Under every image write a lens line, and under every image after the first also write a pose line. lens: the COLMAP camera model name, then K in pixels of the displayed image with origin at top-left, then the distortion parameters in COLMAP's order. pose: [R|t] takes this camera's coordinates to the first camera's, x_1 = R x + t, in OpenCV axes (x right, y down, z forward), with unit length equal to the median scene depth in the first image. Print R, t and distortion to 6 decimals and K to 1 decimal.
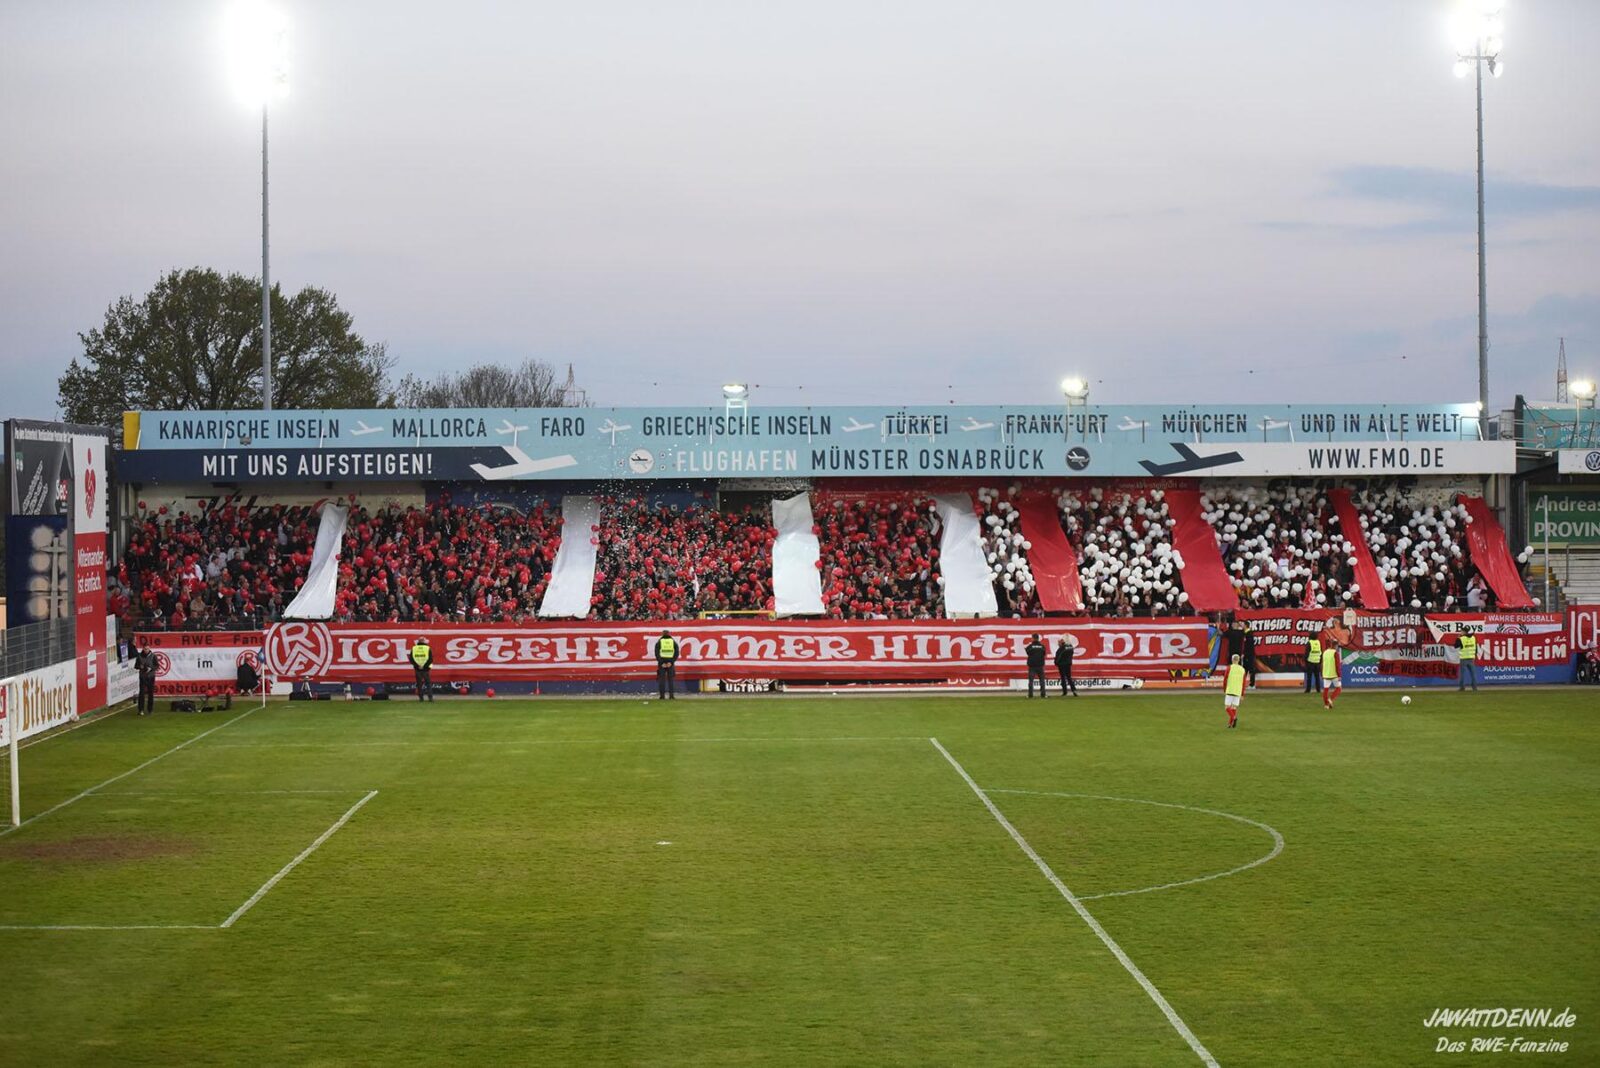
lens RADIAL K [[3264.0, 0, 790.6], [0, 3264.0, 527.0], [0, 0, 1]] dist [-0.243039, 0.000000]
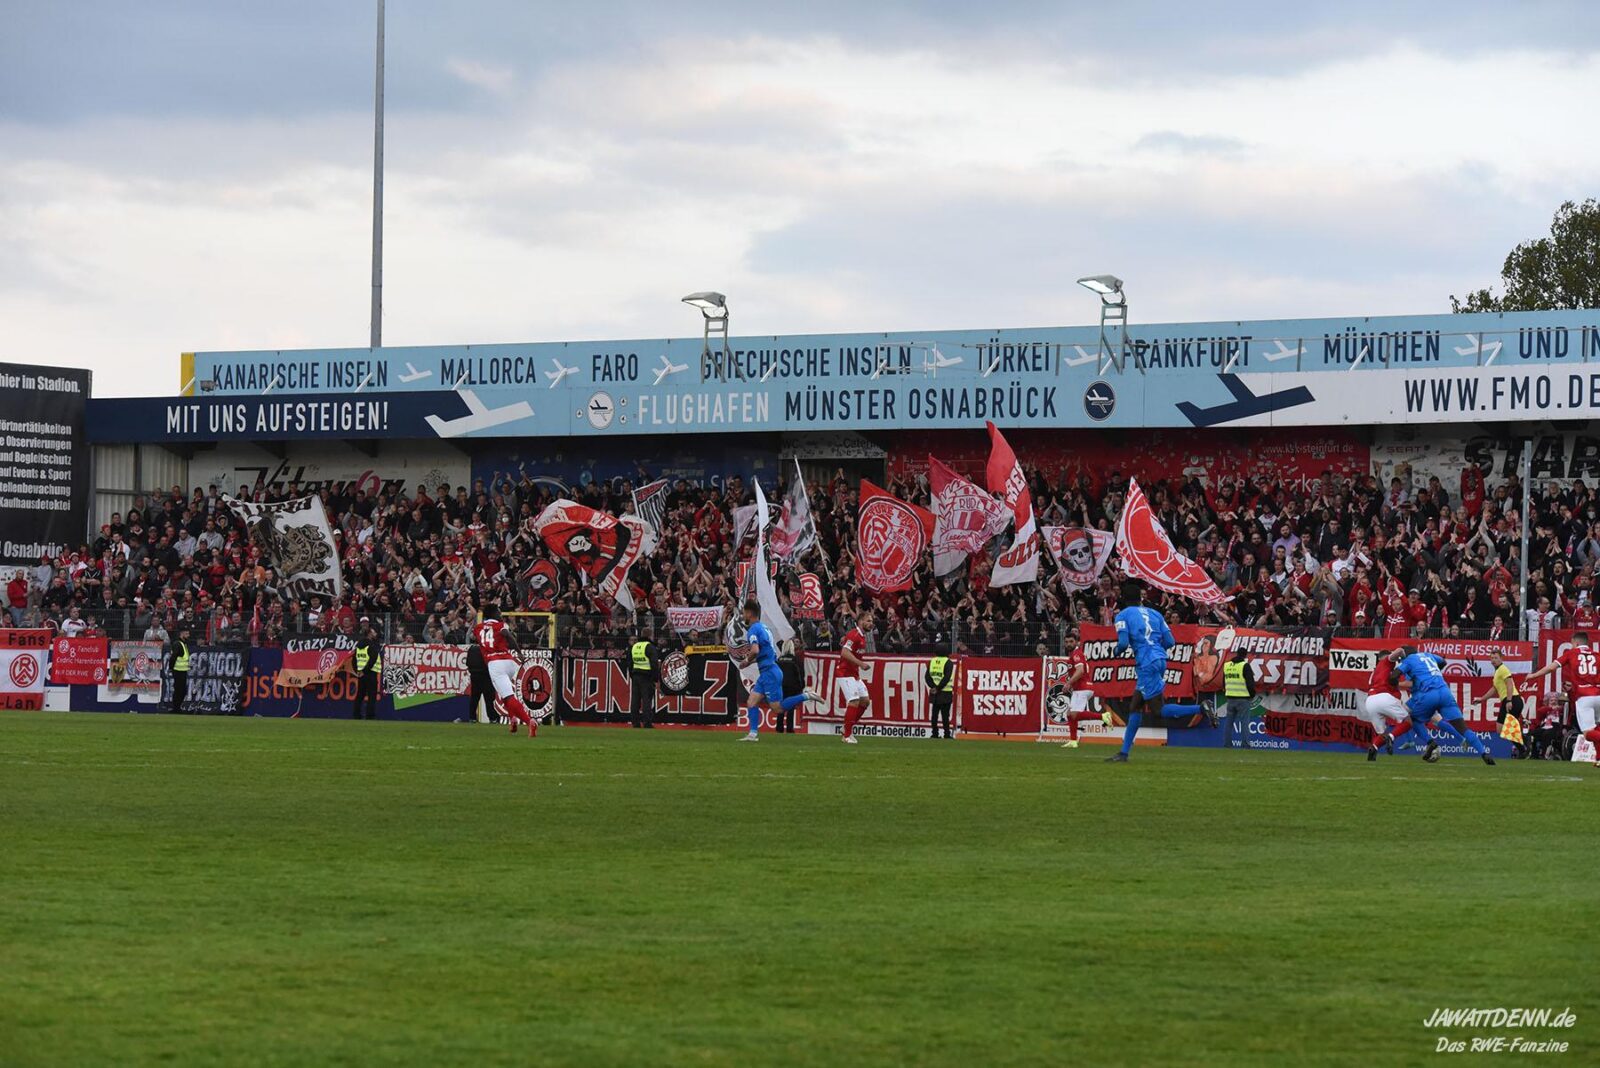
lens RADIAL K [[5381.7, 0, 806.9], [0, 5381.7, 601.8], [0, 0, 1]] dist [0.468873, 0.000000]
pose [[0.746719, 0.014740, -0.664976, 0.789365], [-0.033999, 0.999293, -0.016027, 0.039607], [0.664270, 0.034576, 0.746692, 0.172868]]
